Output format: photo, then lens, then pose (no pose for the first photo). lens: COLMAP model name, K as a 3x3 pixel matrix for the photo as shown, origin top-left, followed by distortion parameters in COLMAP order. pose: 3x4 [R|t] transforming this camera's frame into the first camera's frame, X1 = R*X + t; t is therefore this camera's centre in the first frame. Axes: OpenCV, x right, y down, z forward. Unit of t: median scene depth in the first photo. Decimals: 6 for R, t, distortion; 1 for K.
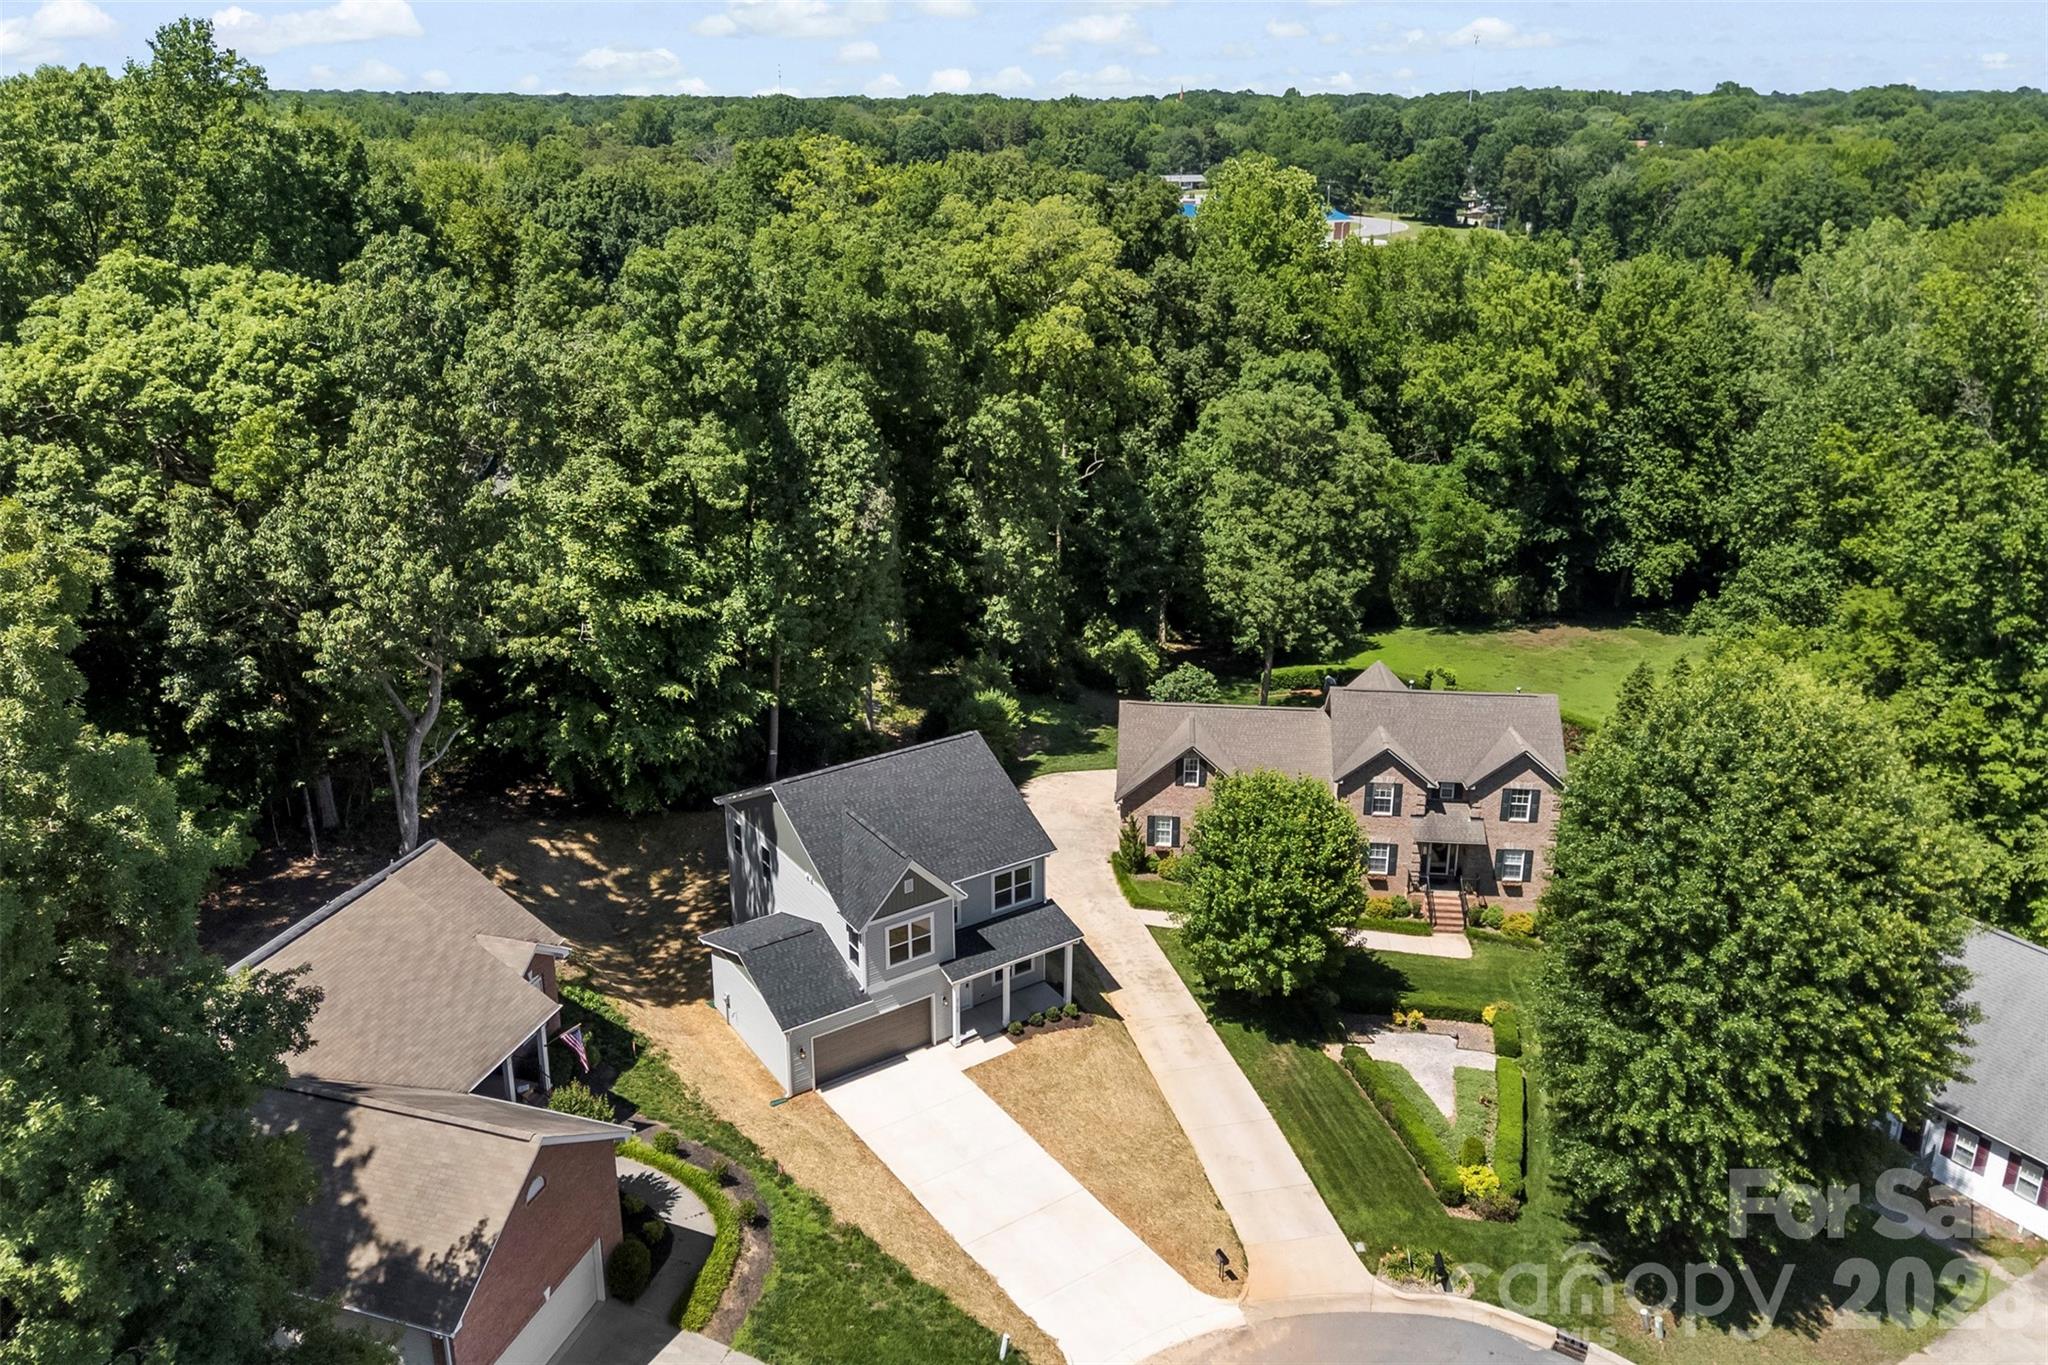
lens RADIAL K [[1520.9, 0, 1018.4], [0, 1520.9, 596.7], [0, 0, 1]] dist [0.058747, -0.002494]
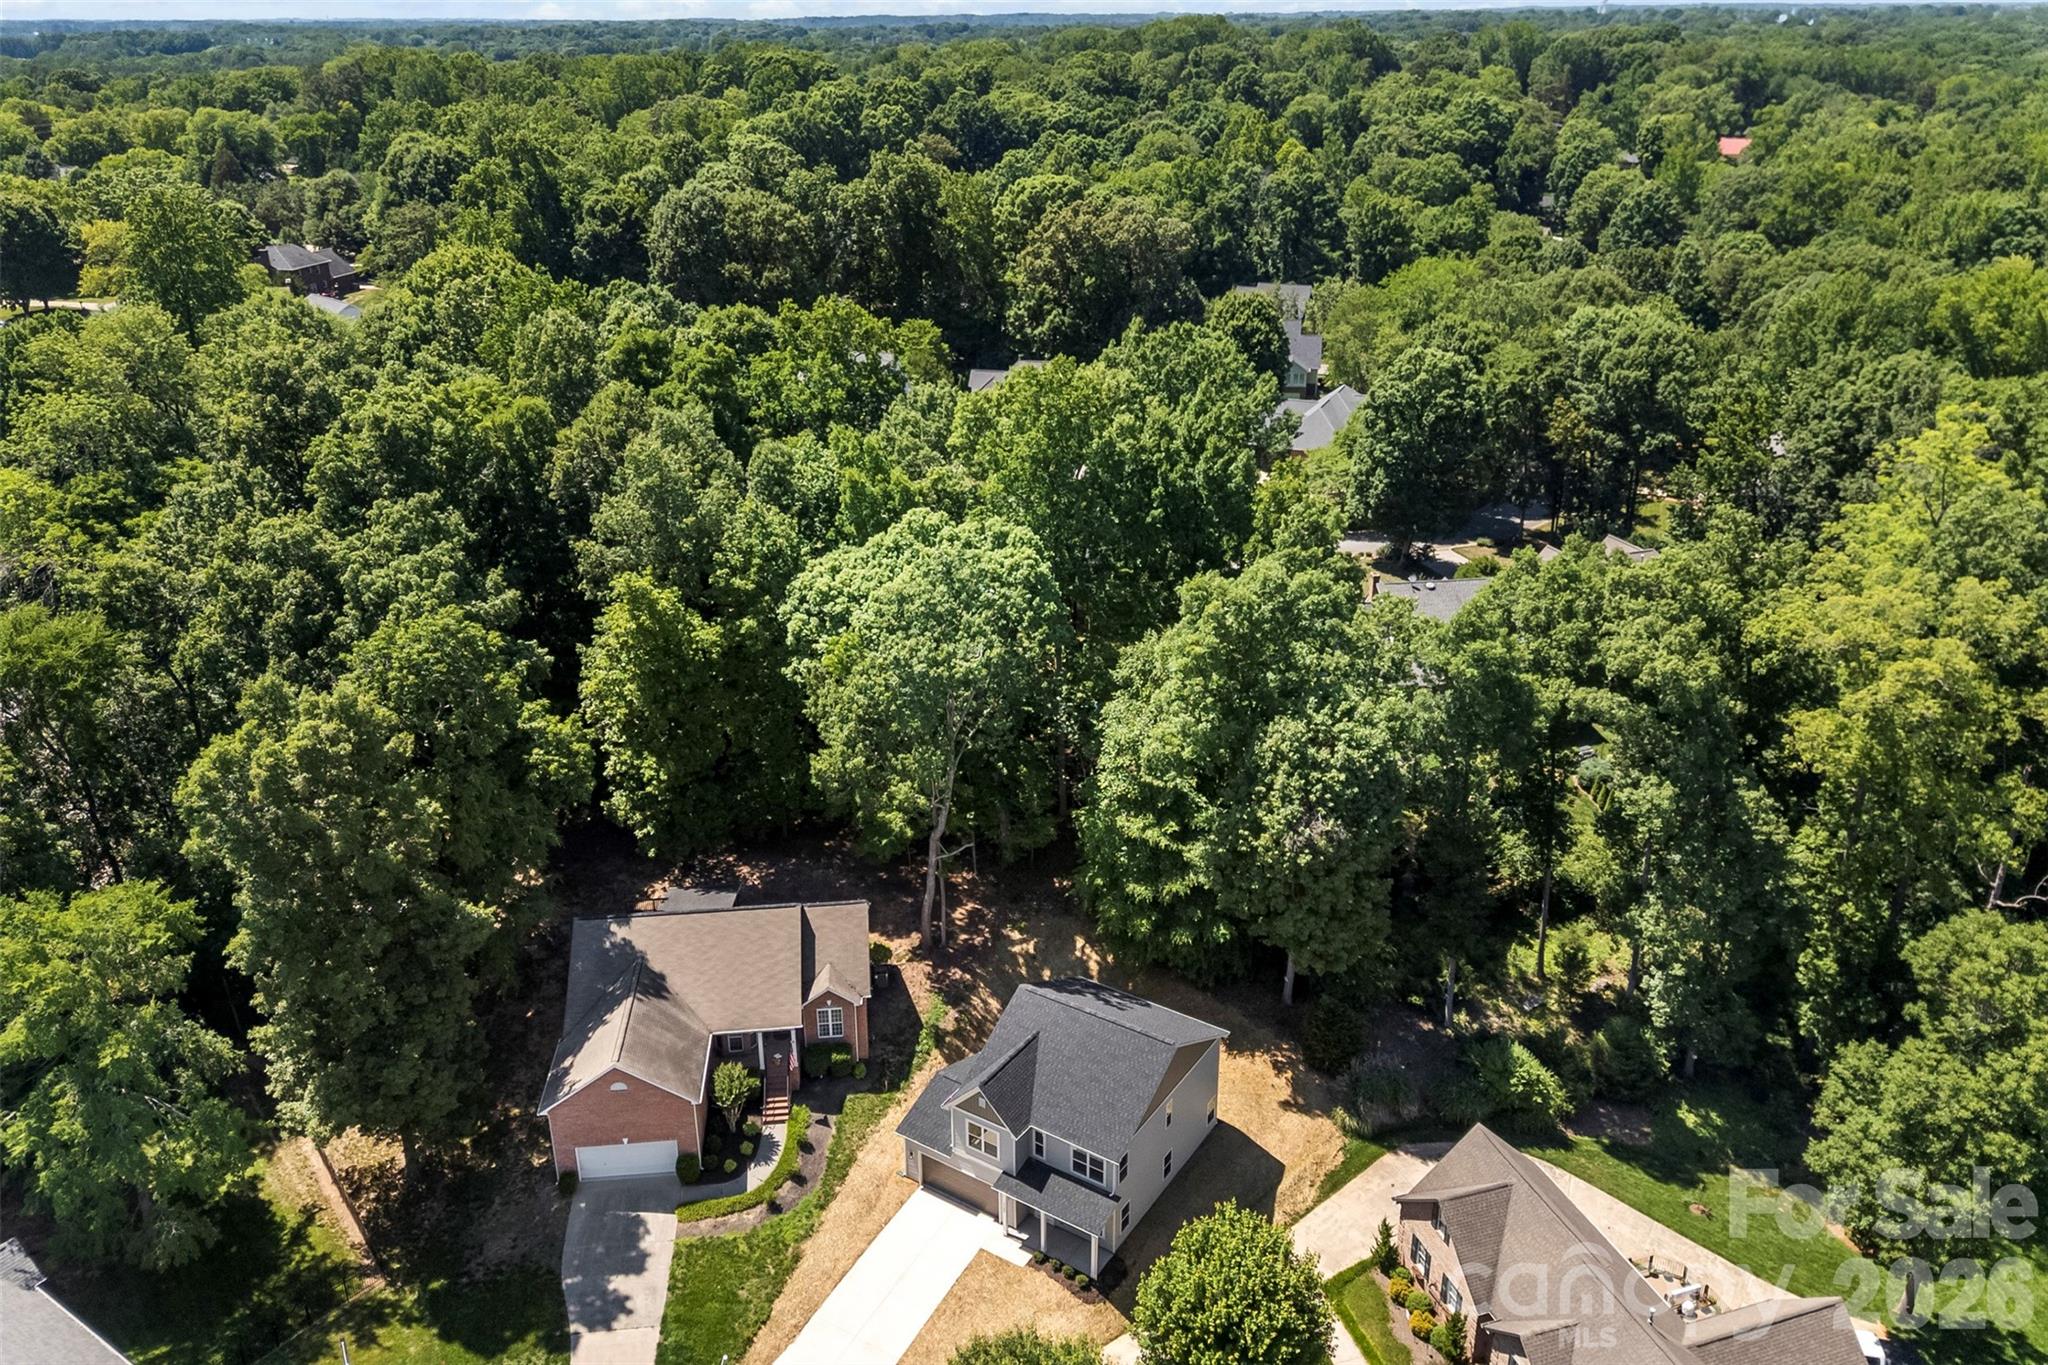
lens RADIAL K [[1506.6, 0, 1035.5], [0, 1506.6, 631.9], [0, 0, 1]] dist [0.081333, -0.093347]
pose [[0.405786, 0.335684, -0.850091, 0.769988], [-0.275676, 0.931745, 0.236335, -0.429172], [0.871402, 0.138448, 0.470629, 0.279403]]
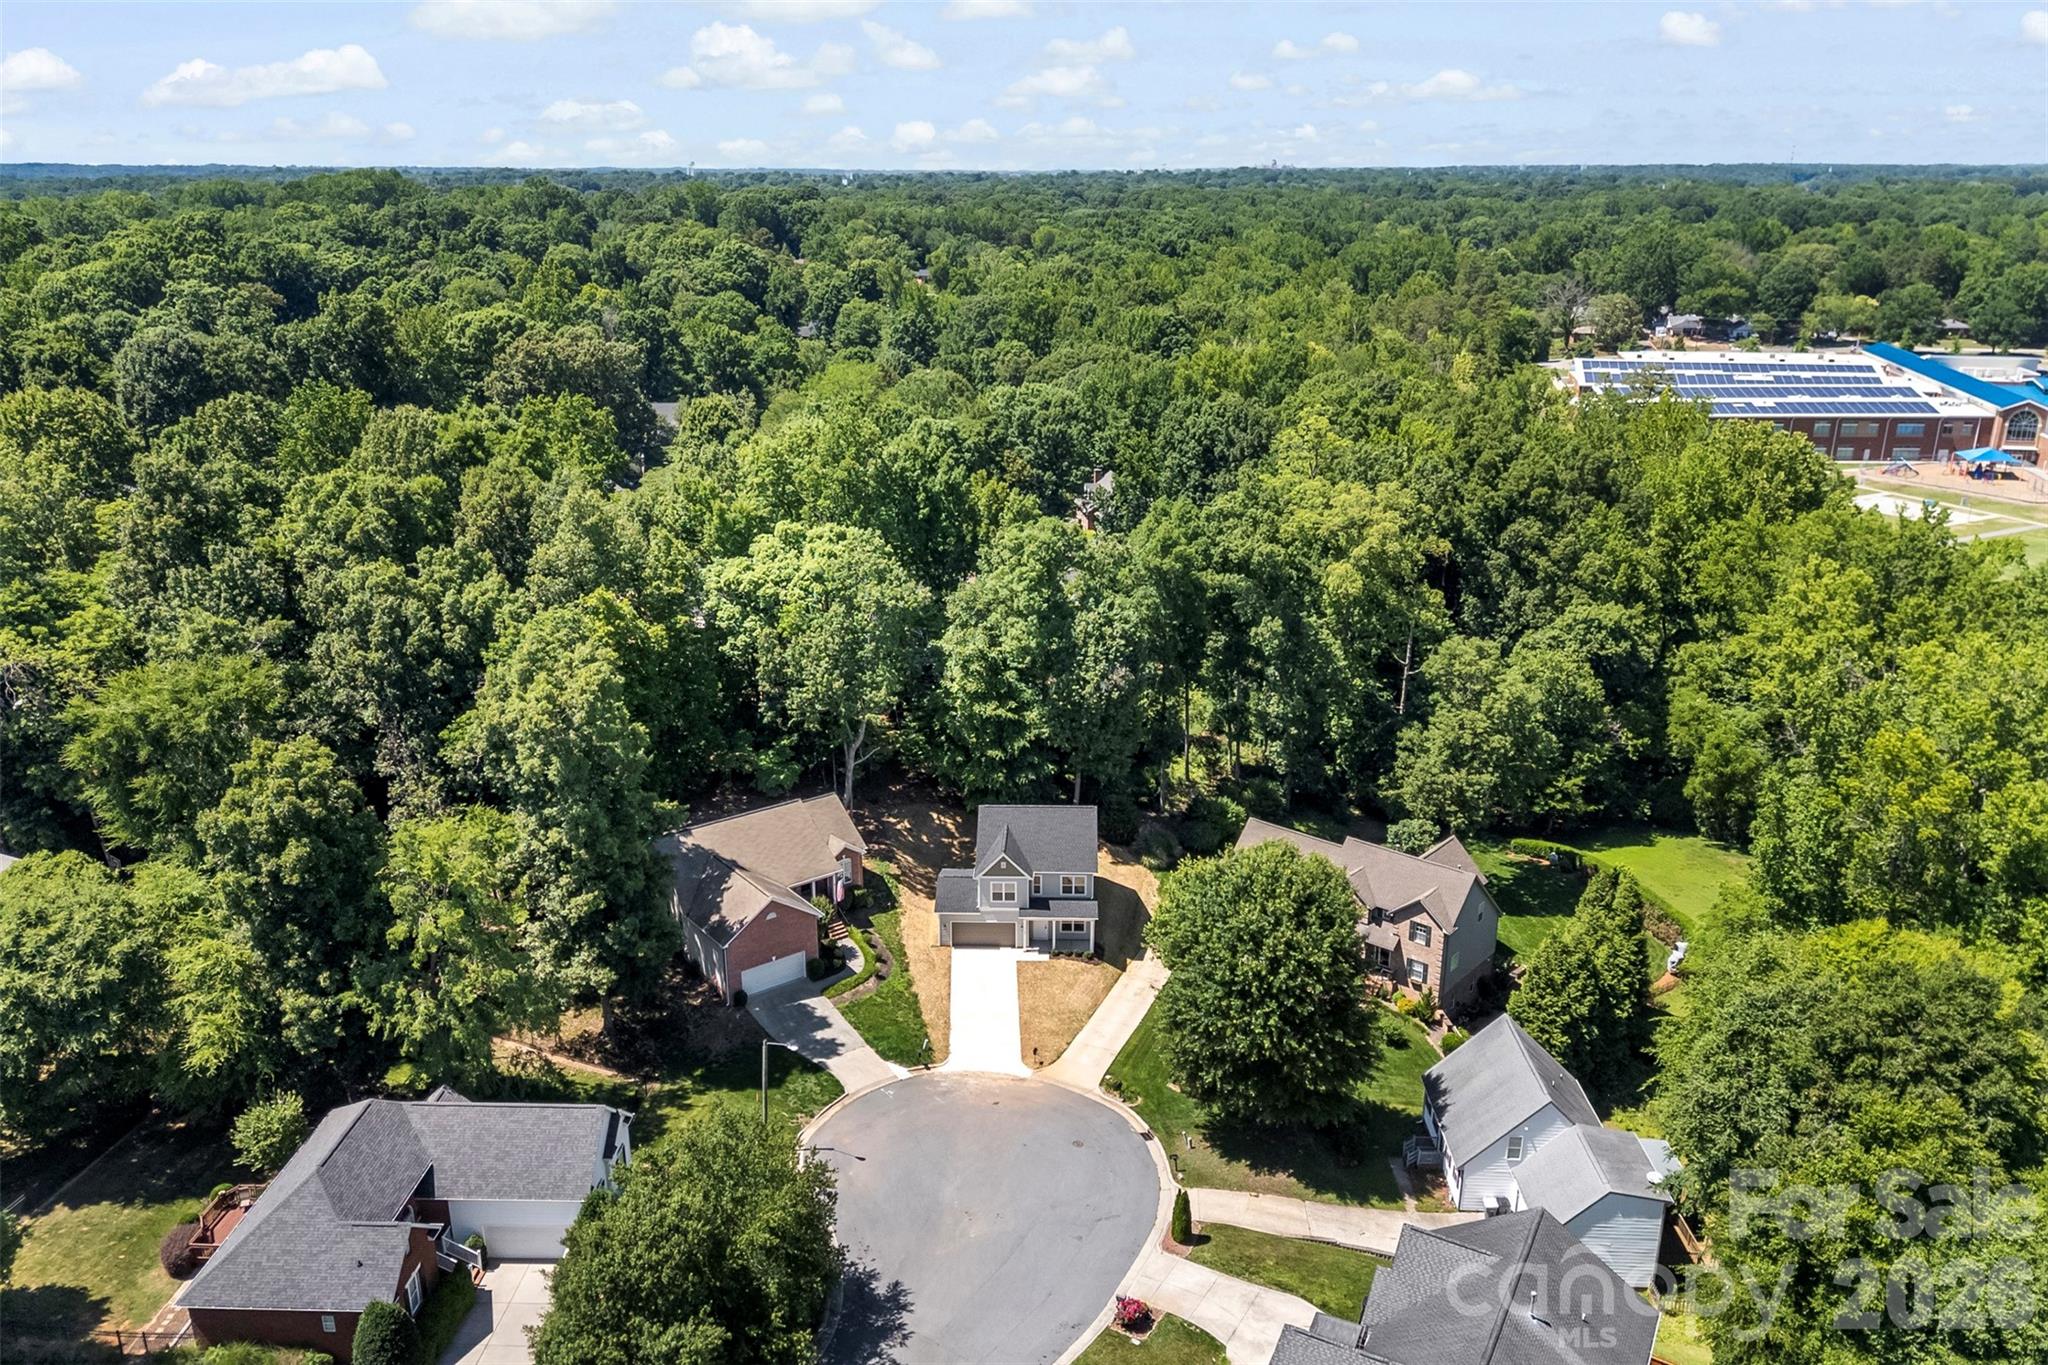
lens RADIAL K [[1481.9, 0, 1024.0], [0, 1481.9, 682.5], [0, 0, 1]] dist [0.100843, -0.119728]
pose [[0.818137, 0.180181, -0.546065, 0.820413], [-0.173708, 0.982715, 0.064002, -0.154679], [0.548158, 0.042494, 0.835295, -0.561336]]
